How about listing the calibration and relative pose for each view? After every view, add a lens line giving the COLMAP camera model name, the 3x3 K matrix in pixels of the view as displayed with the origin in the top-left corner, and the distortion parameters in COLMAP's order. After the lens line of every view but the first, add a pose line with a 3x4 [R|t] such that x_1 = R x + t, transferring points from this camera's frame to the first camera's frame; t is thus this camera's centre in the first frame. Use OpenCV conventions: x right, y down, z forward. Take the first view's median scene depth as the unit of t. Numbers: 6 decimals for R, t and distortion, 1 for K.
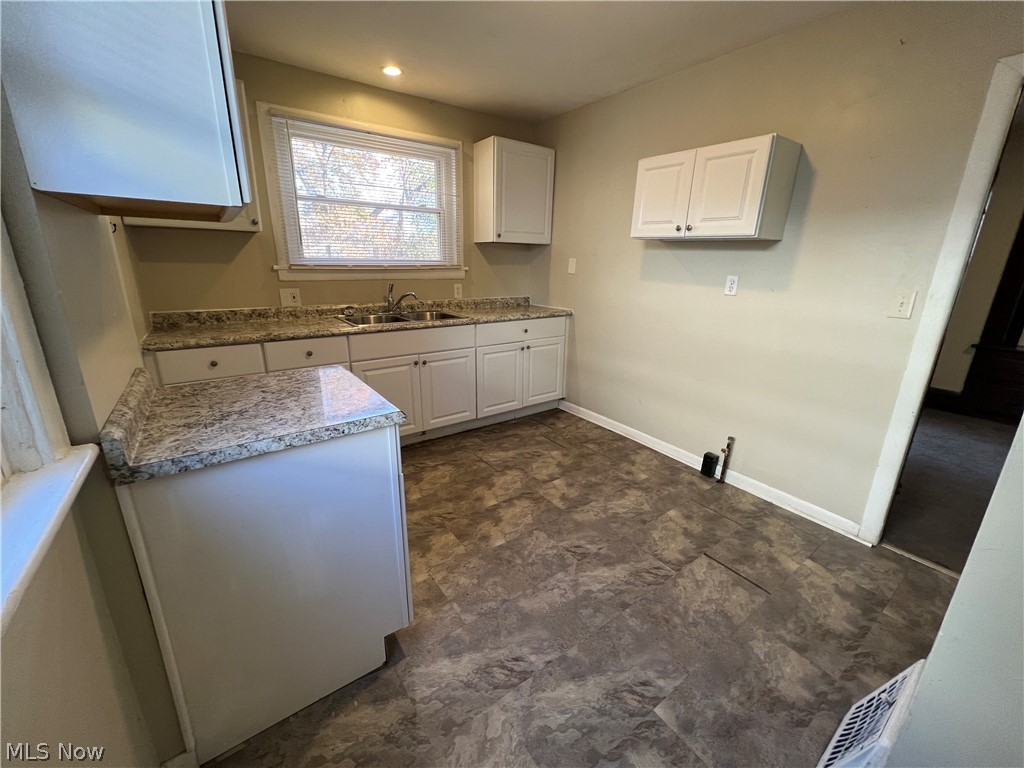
lens RADIAL K [[411.1, 0, 510.0], [0, 411.1, 381.3], [0, 0, 1]] dist [-0.001438, 0.000008]
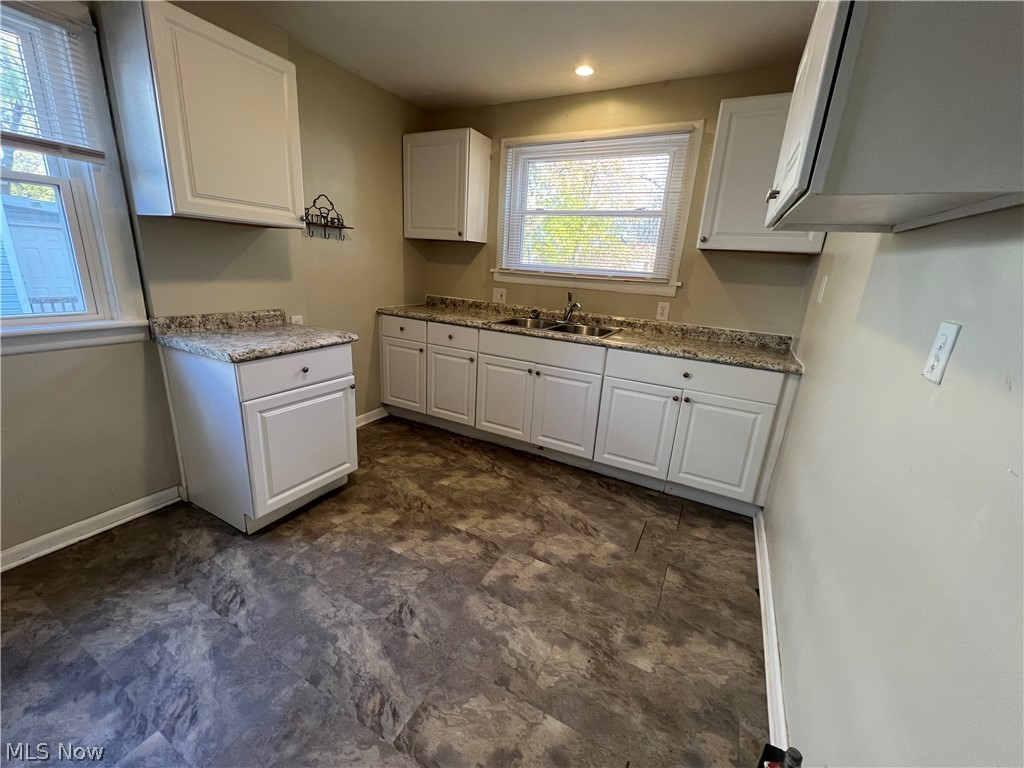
lens RADIAL K [[411.1, 0, 509.3], [0, 411.1, 381.1], [0, 0, 1]] dist [-0.001438, 0.000008]
pose [[0.439847, 0.255816, -0.860867, 0.618642], [-0.304732, 0.944215, 0.124886, -0.134069], [0.844792, 0.207403, 0.493266, 0.510135]]
